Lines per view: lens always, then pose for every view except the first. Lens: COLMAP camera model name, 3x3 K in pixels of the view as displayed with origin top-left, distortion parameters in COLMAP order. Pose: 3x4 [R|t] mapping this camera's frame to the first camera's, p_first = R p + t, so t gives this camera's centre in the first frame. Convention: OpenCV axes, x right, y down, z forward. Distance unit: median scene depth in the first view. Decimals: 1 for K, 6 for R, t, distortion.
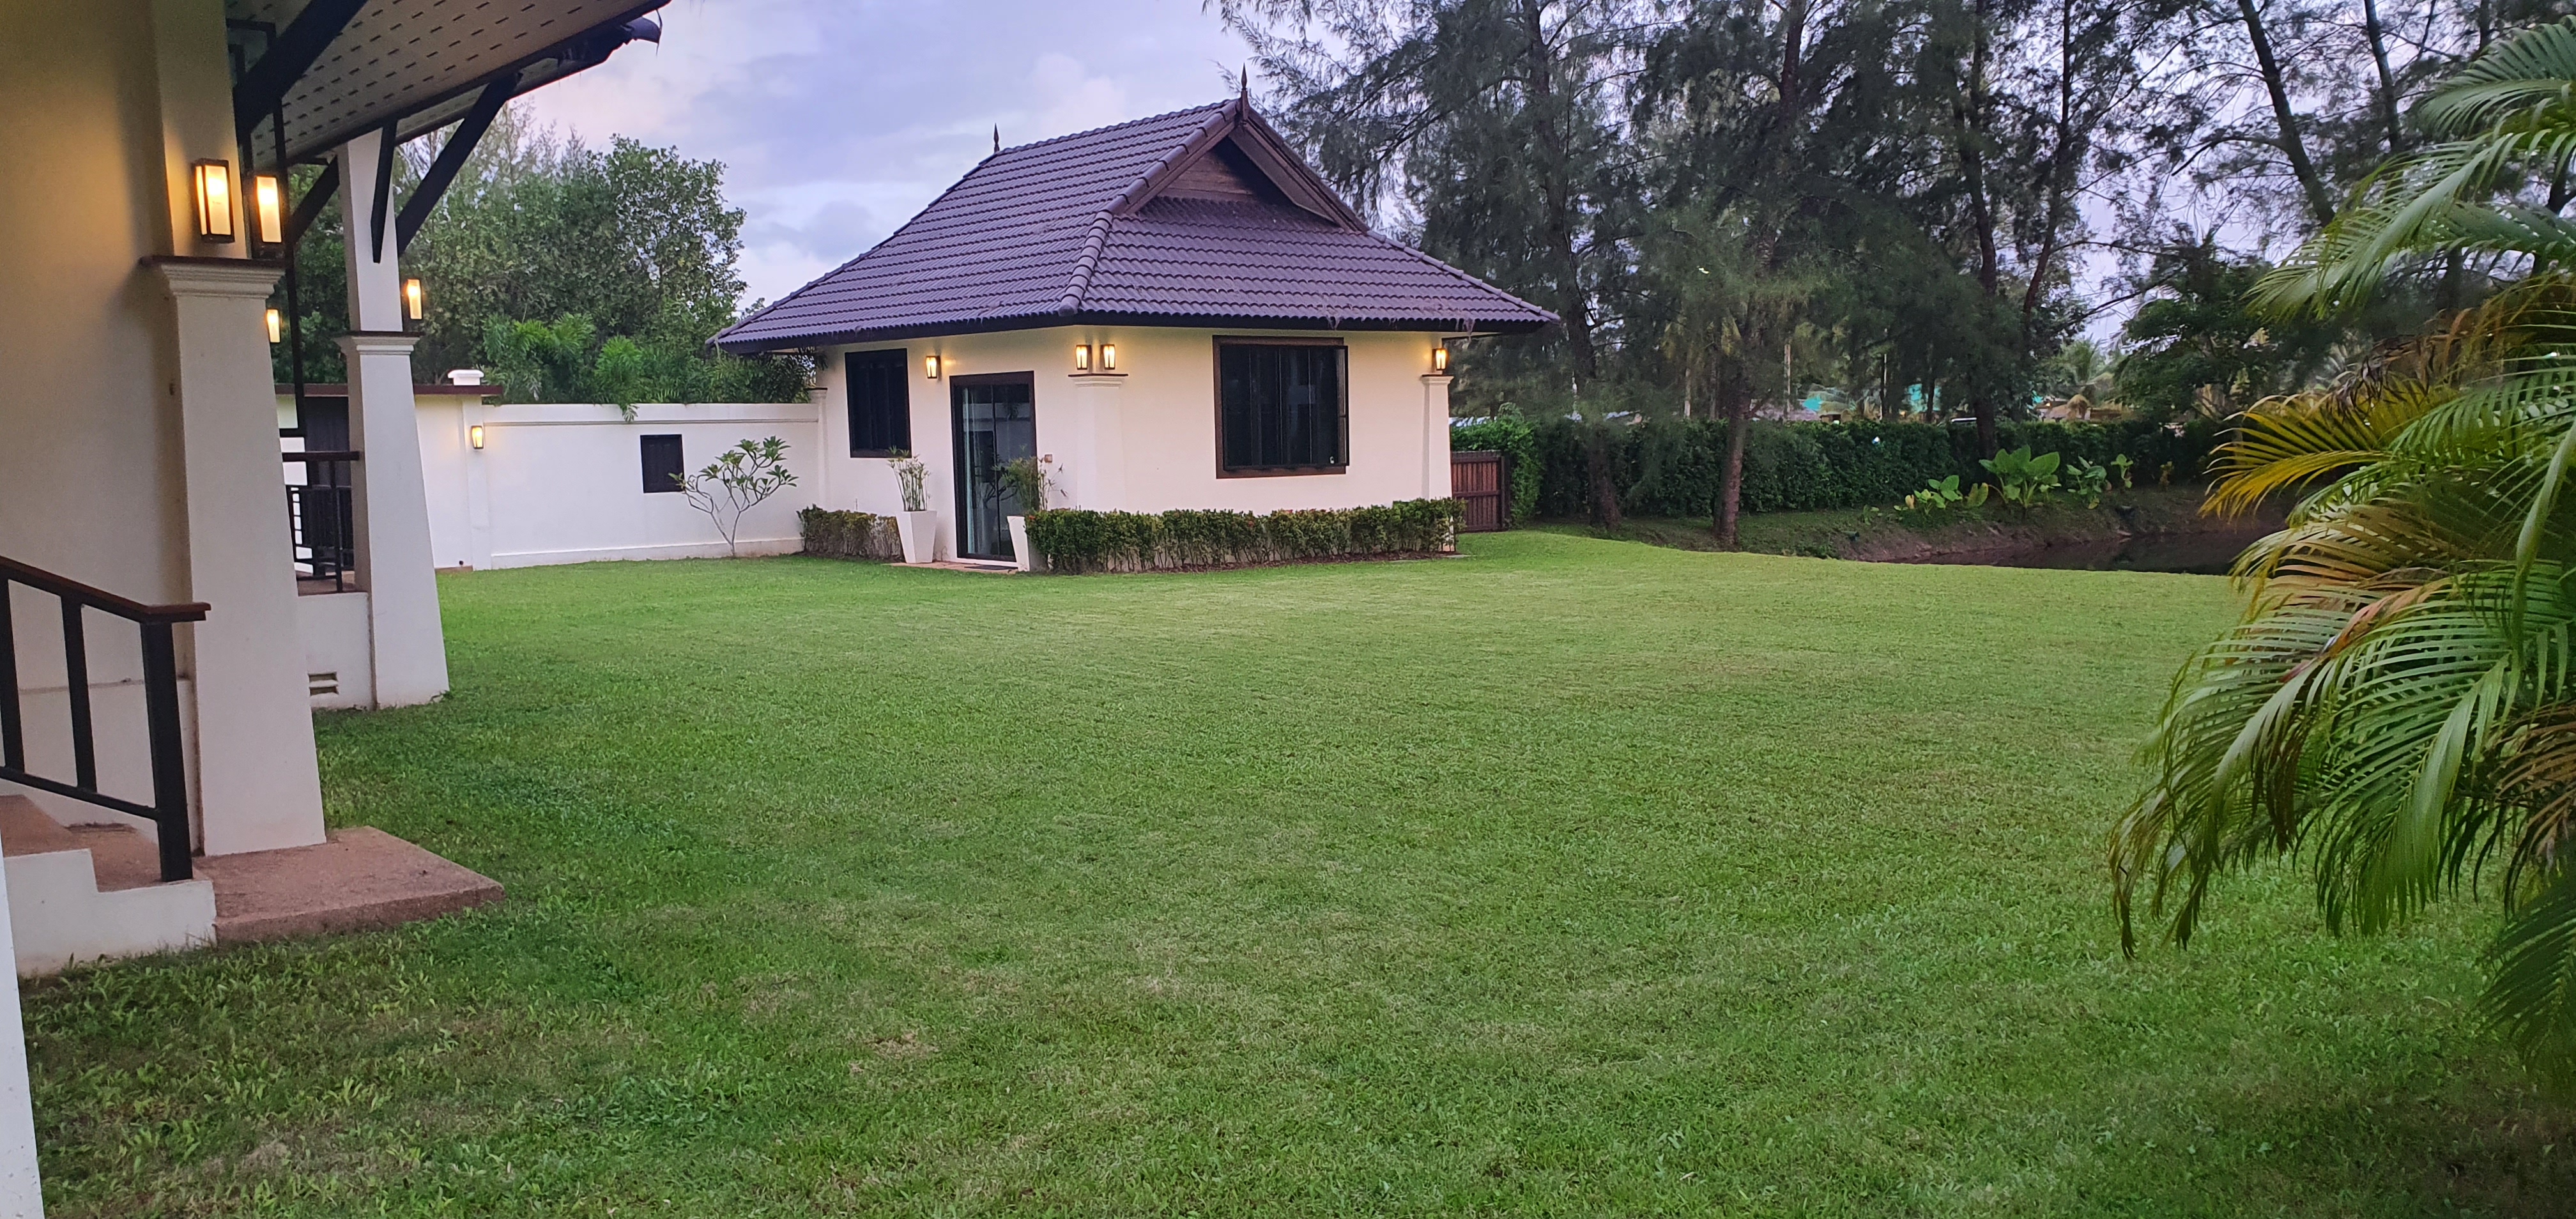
lens RADIAL K [[2130.0, 0, 1289.7], [0, 2130.0, 615.5], [0, 0, 1]] dist [-0.004512, -0.000957]
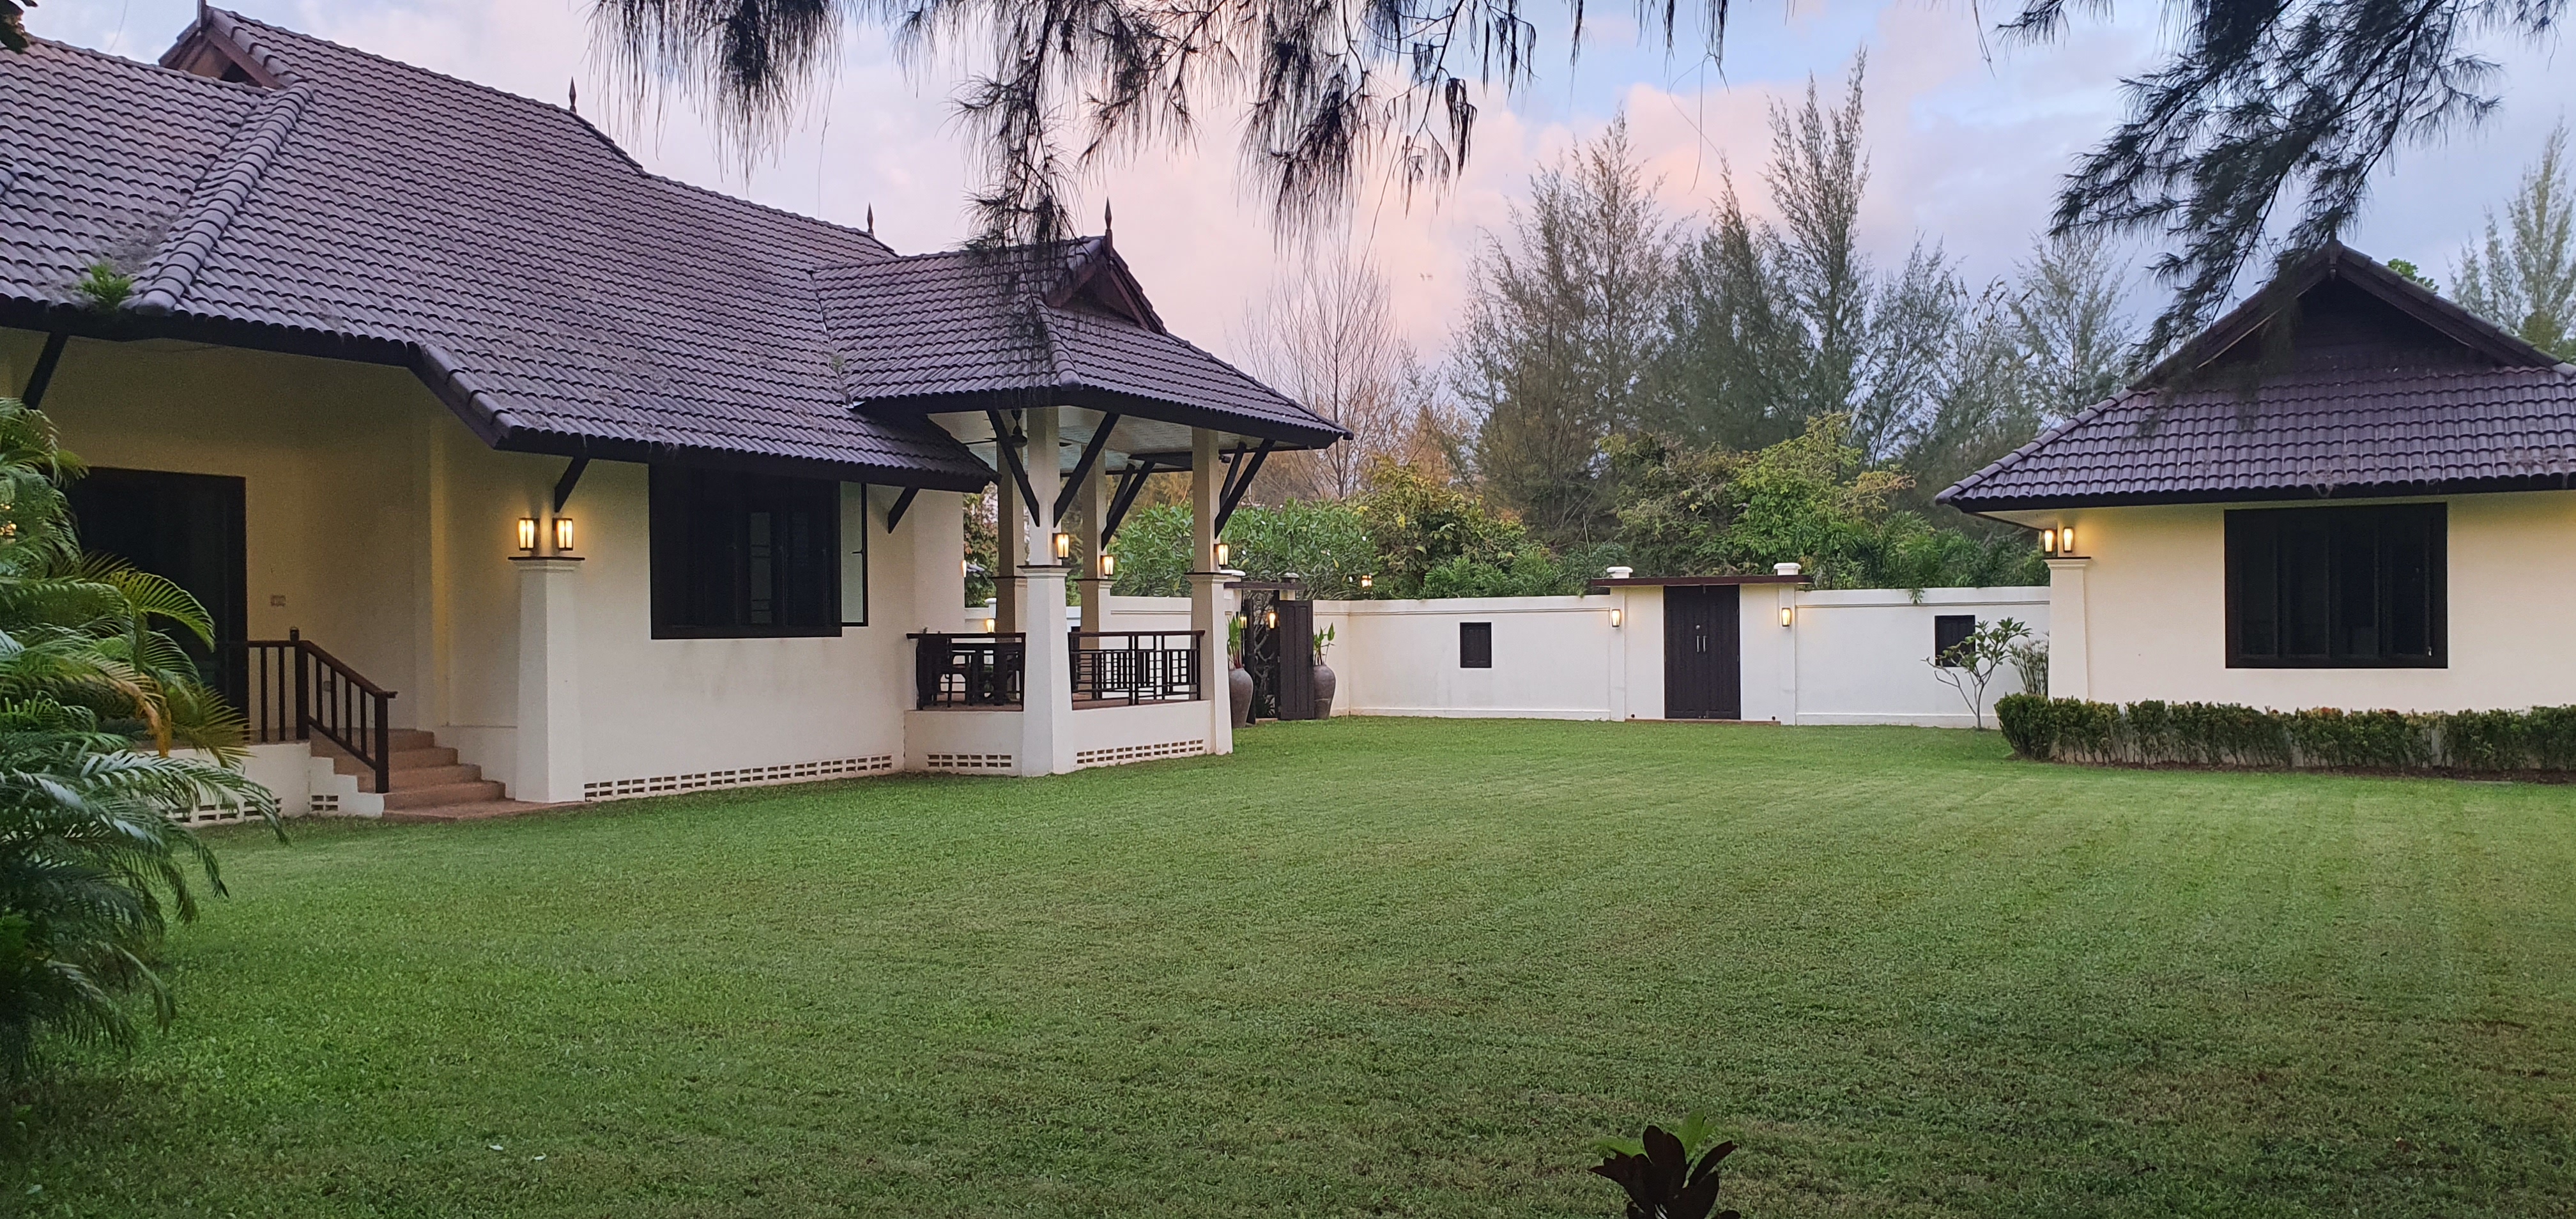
lens RADIAL K [[2130.0, 0, 1290.0], [0, 2130.0, 622.7], [0, 0, 1]] dist [-0.004512, -0.000957]
pose [[0.317447, 0.010288, -0.948220, 0.692080], [-0.075658, 0.997028, -0.014511, -0.041132], [0.945253, 0.076347, 0.317282, 0.339767]]
